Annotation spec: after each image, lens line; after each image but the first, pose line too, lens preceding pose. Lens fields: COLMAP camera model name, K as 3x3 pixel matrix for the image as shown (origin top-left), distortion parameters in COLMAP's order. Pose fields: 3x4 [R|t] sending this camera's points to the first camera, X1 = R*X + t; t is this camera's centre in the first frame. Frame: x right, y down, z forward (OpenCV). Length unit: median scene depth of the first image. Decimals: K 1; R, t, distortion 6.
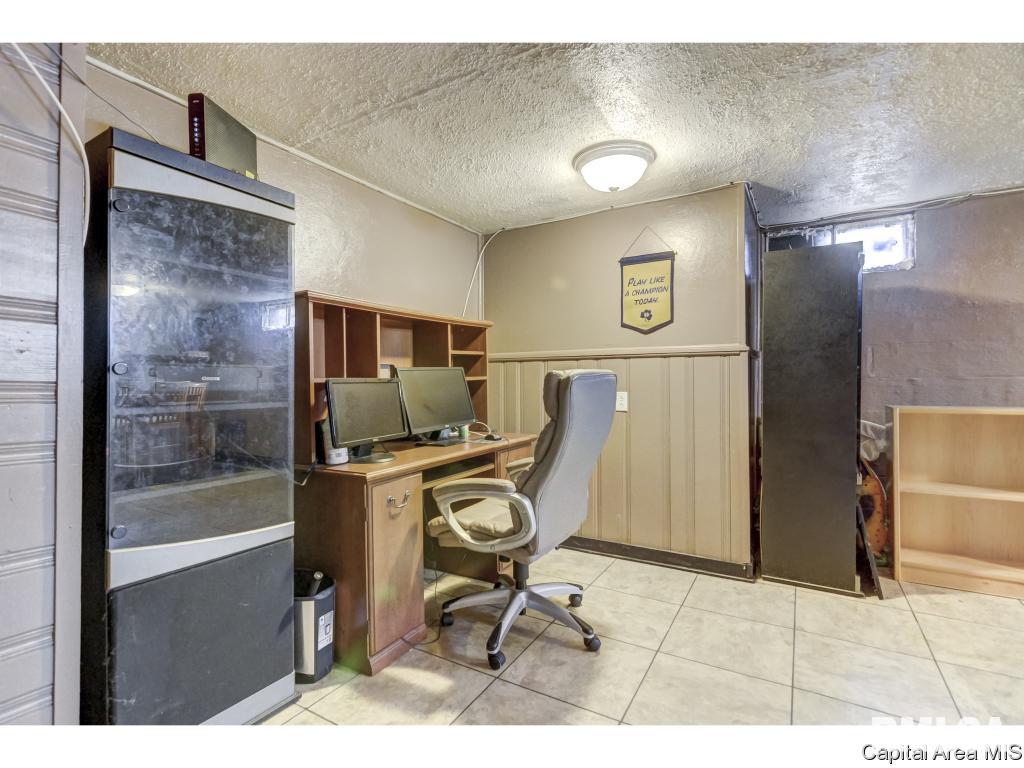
lens RADIAL K [[487.6, 0, 507.6], [0, 487.6, 382.6], [0, 0, 1]] dist [-0.002914, -0.000566]
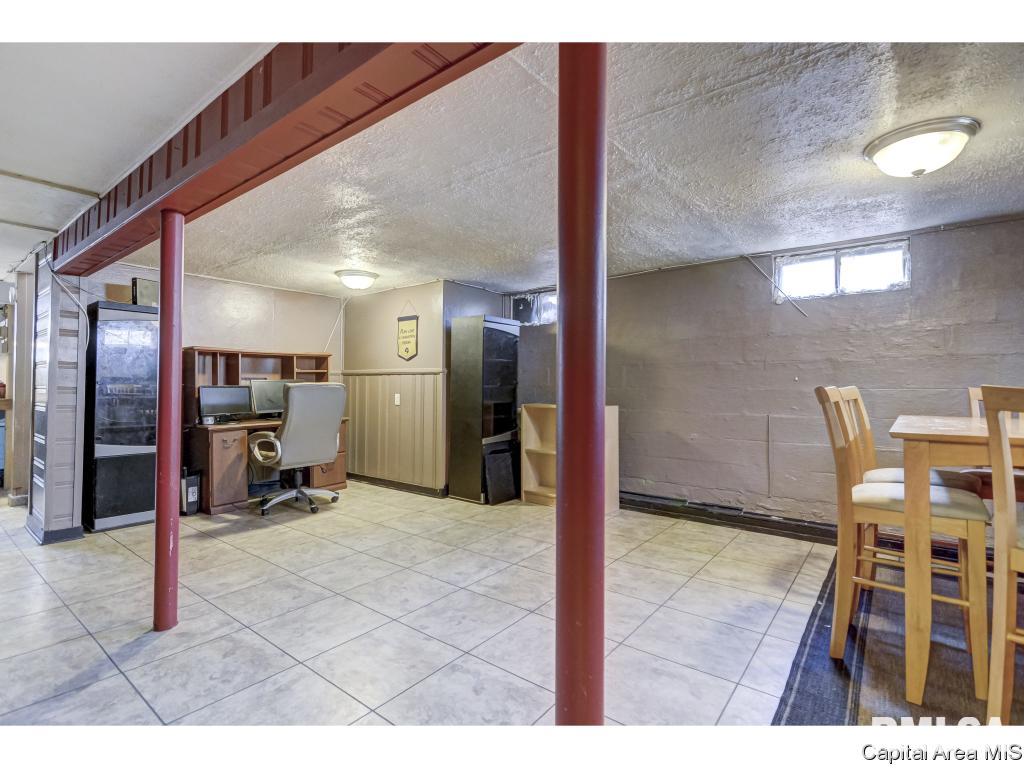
lens RADIAL K [[487.6, 0, 516.9], [0, 487.6, 385.3], [0, 0, 1]] dist [-0.002914, -0.000566]
pose [[0.993479, 0.008925, -0.113666, 1.020242], [-0.009100, 0.999958, -0.001024, -0.017406], [0.113652, 0.002052, 0.993518, -0.814323]]
